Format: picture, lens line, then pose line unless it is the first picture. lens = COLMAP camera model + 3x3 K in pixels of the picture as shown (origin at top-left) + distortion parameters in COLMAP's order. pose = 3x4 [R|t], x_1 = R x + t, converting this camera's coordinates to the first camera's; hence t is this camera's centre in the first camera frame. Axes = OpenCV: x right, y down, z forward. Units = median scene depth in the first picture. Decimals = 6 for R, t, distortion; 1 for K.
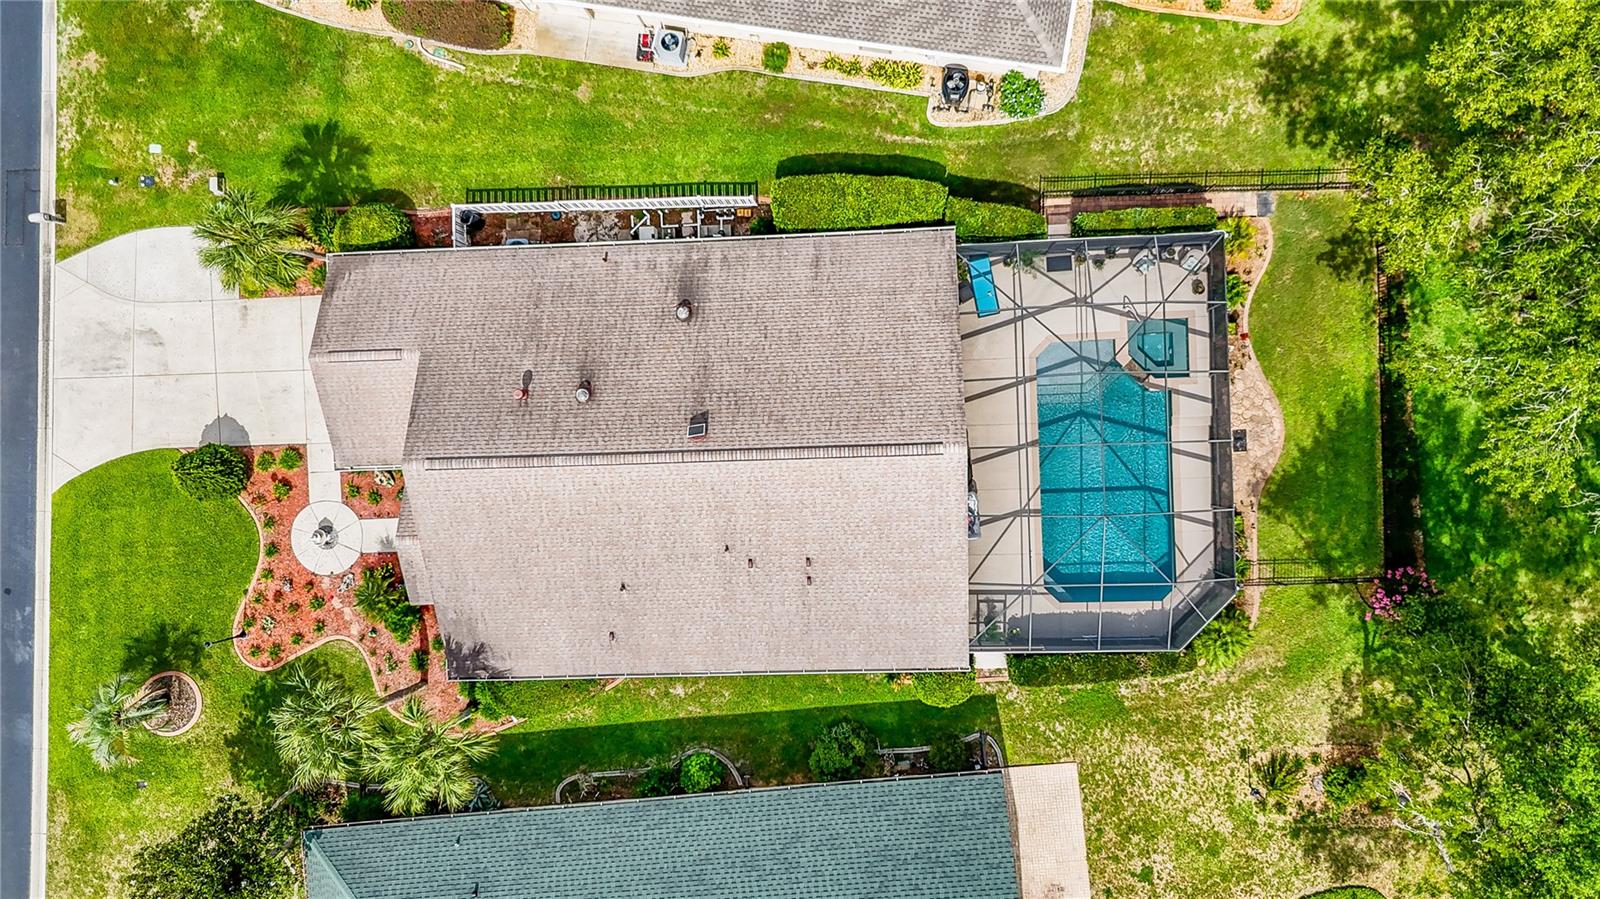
lens RADIAL K [[1192.8, 0, 802.3], [0, 1192.8, 443.9], [0, 0, 1]] dist [0.071136, -0.066109]
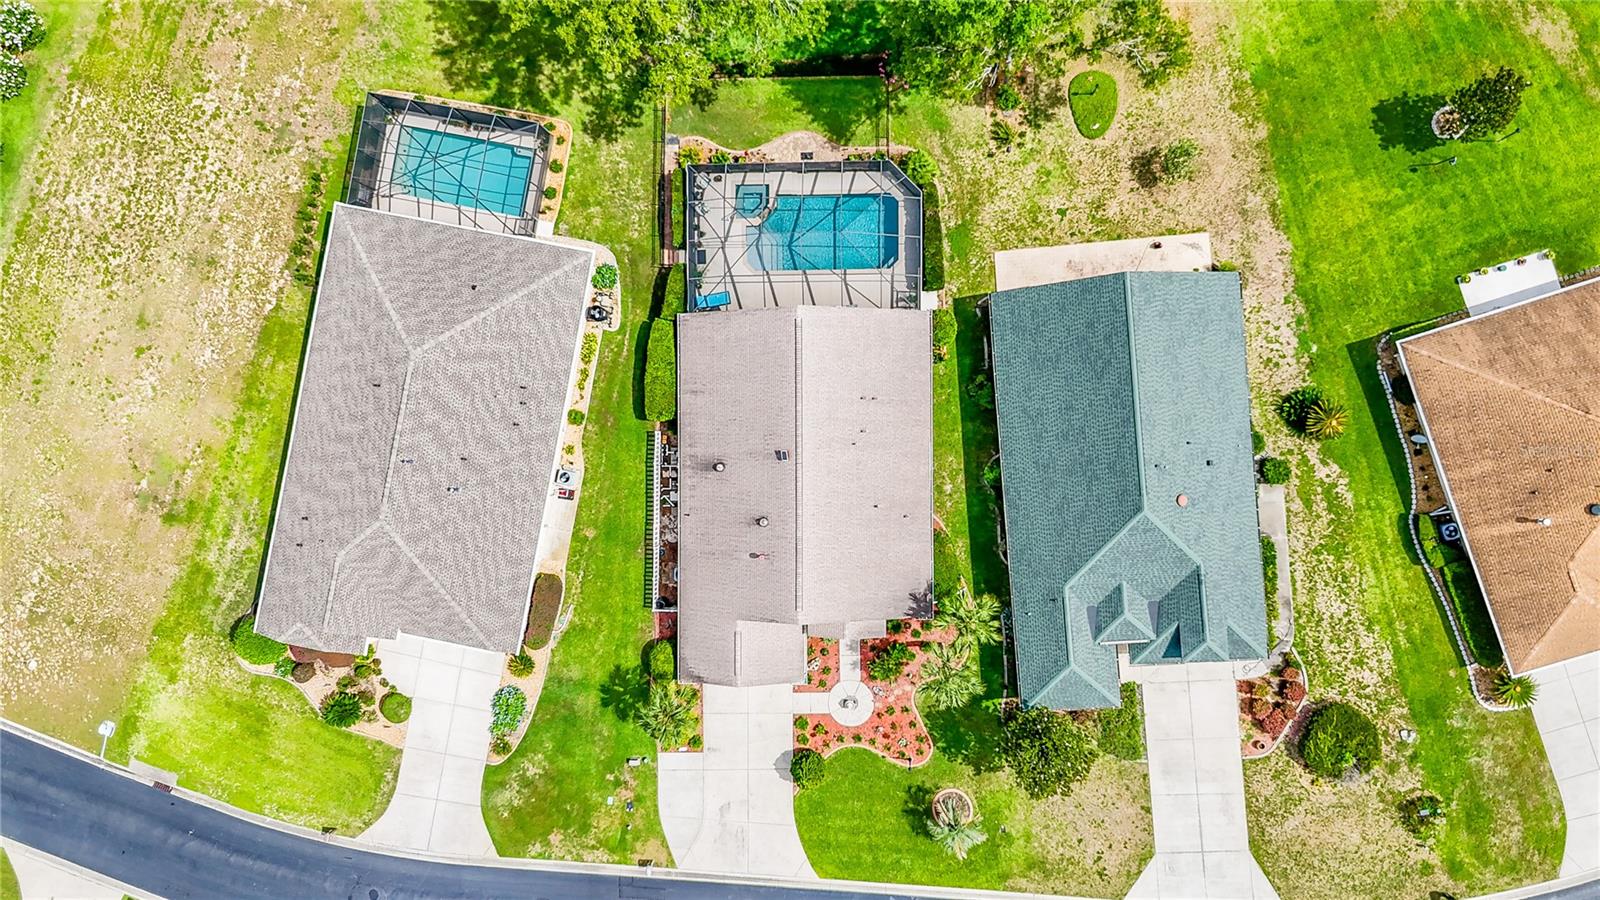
lens RADIAL K [[1194.4, 0, 800.0], [0, 1194.4, 450.0], [0, 0, 1]] dist [0.142489, -0.222369]
pose [[0.033838, -0.996135, 0.081057, -0.198150], [0.997018, 0.028016, -0.071906, 0.123069], [0.069357, 0.083248, 0.994112, -0.685511]]
